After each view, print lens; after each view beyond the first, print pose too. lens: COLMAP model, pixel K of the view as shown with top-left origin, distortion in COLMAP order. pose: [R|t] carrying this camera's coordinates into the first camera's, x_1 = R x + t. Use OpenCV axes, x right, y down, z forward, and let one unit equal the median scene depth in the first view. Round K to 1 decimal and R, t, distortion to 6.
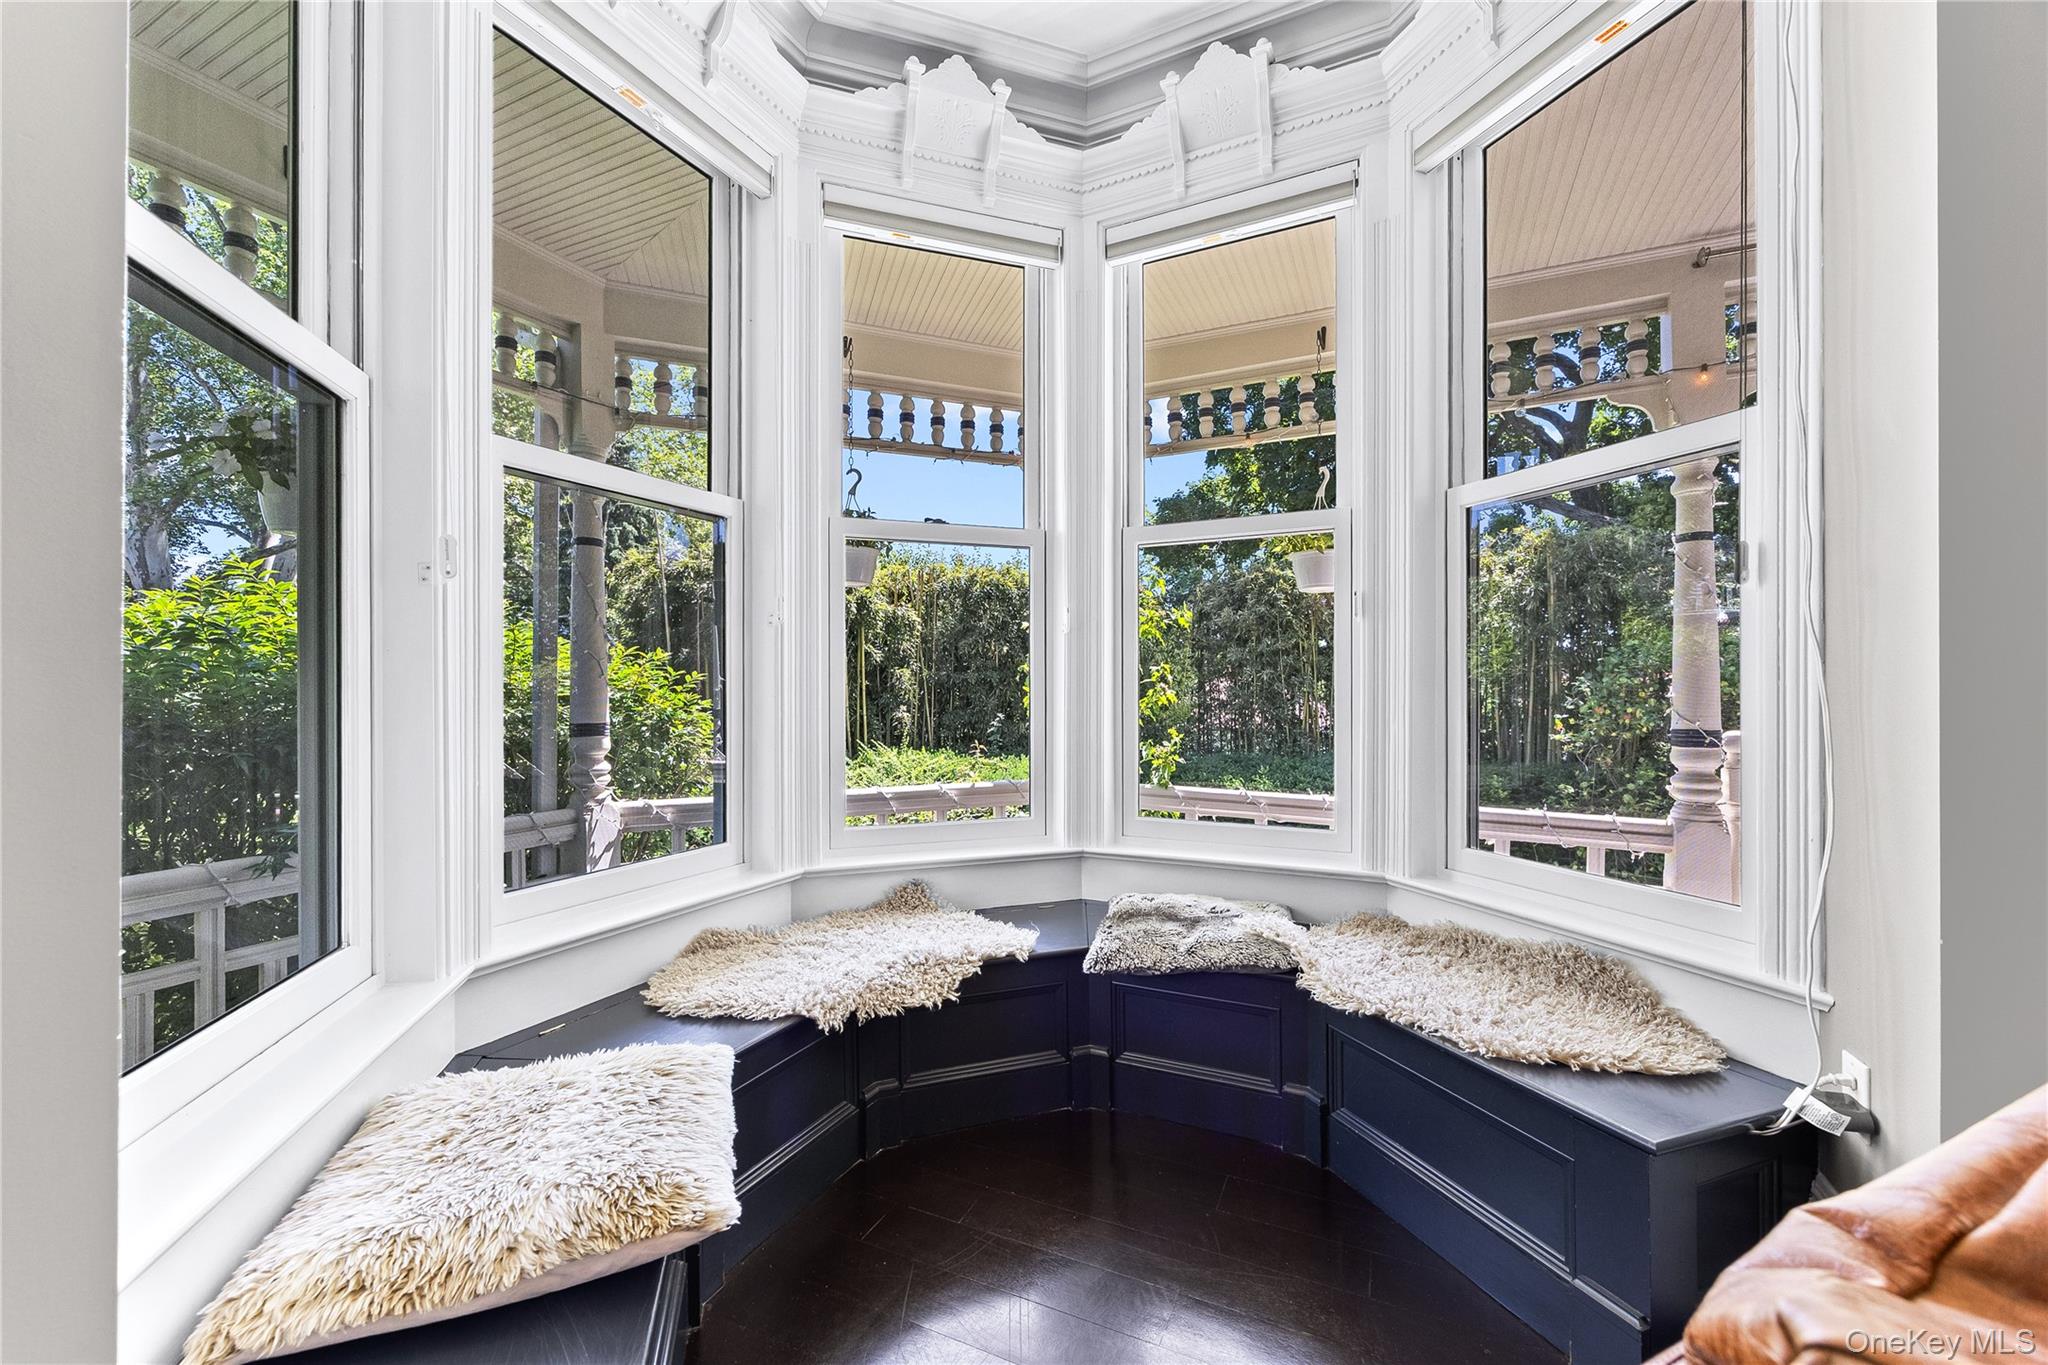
lens RADIAL K [[782.7, 0, 1019.0], [0, 782.7, 678.5], [0, 0, 1]] dist [-0.003864, -0.000914]
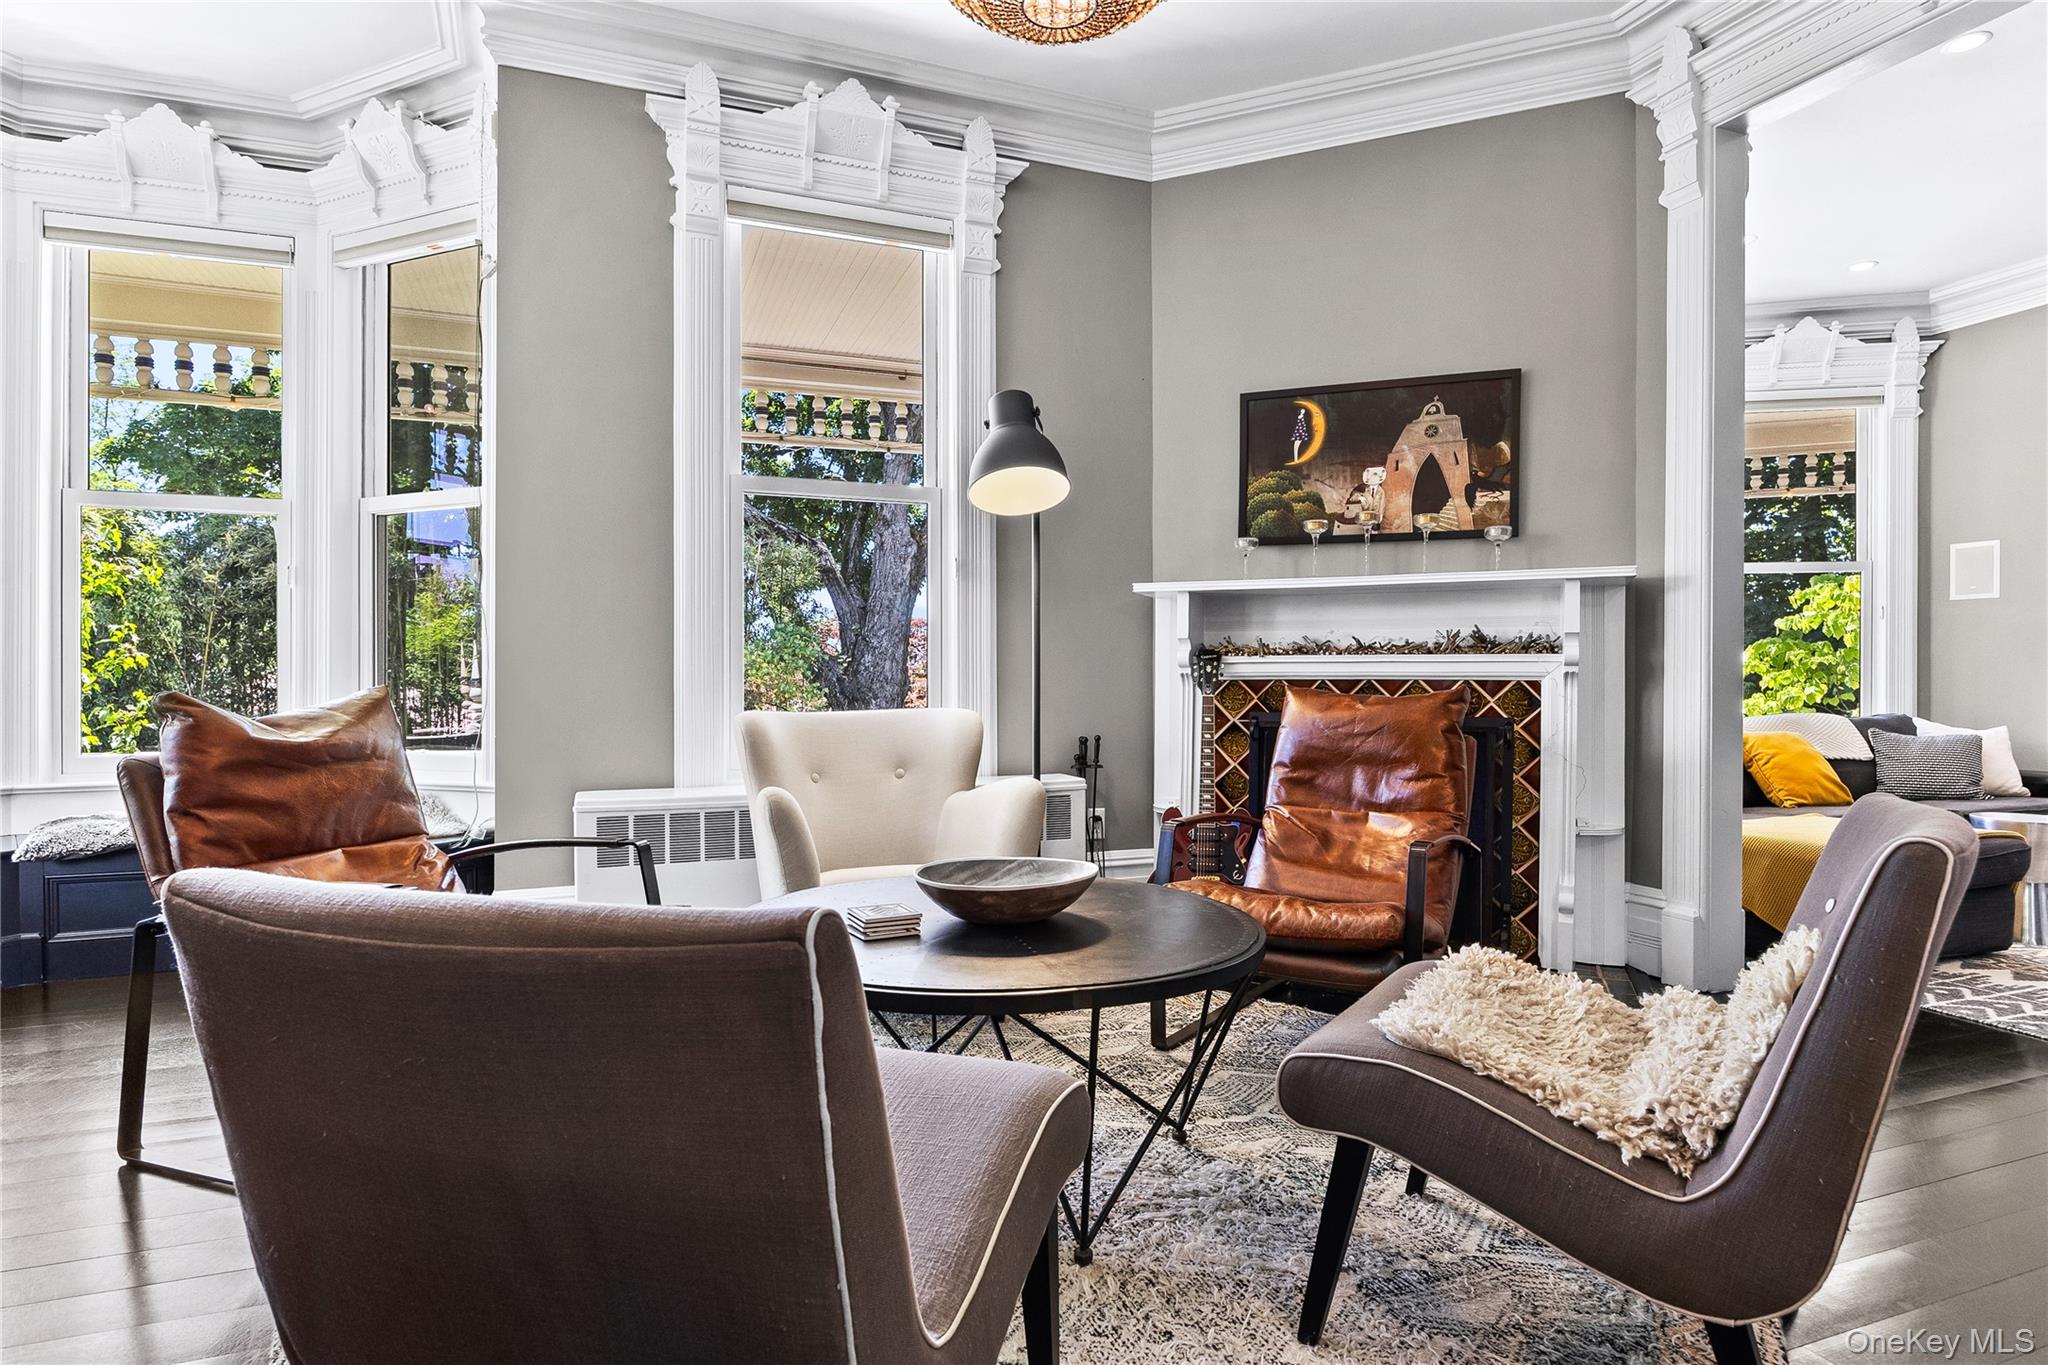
lens RADIAL K [[1150.5, 0, 1030.3], [0, 1150.5, 677.9], [0, 0, 1]] dist [0.005736, -0.000437]
pose [[0.692613, 0.003015, 0.721303, -0.093936], [-0.005067, 0.999987, 0.000686, 0.060967], [-0.721292, -0.004130, 0.692619, -1.092085]]
